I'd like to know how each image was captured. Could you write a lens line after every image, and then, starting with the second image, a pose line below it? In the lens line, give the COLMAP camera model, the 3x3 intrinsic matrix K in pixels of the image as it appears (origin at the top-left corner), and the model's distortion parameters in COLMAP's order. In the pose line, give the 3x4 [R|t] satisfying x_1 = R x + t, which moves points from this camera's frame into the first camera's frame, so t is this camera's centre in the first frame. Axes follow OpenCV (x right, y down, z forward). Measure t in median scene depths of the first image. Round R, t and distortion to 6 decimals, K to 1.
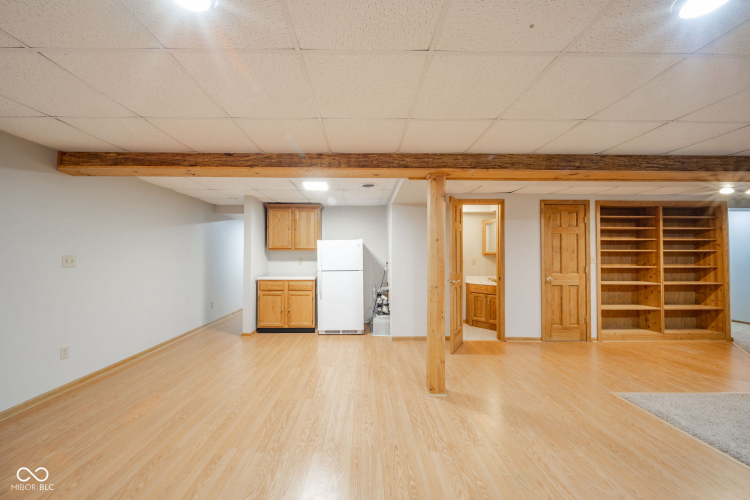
lens RADIAL K [[265.9, 0, 373.2], [0, 265.9, 254.3], [0, 0, 1]] dist [0.002878, -0.000512]
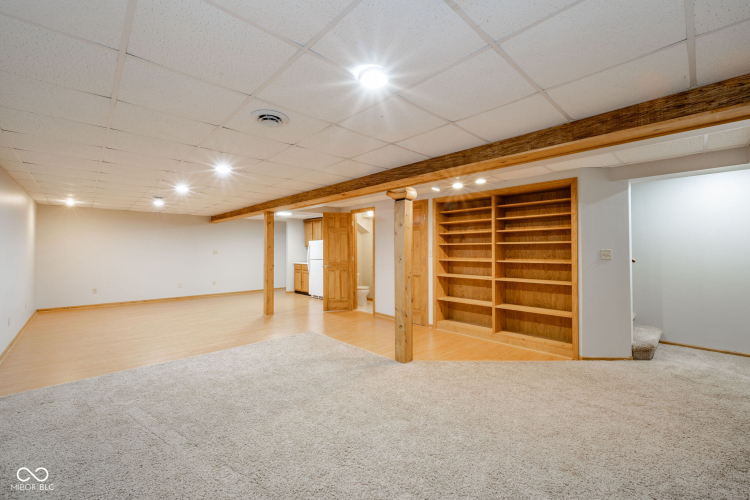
lens RADIAL K [[306.0, 0, 378.9], [0, 306.0, 249.7], [0, 0, 1]] dist [-0.000743, 0.000037]
pose [[0.689388, -0.004480, -0.724379, 1.559132], [0.009008, 0.999957, 0.002389, 0.001710], [0.724337, -0.008172, 0.689398, -0.018393]]
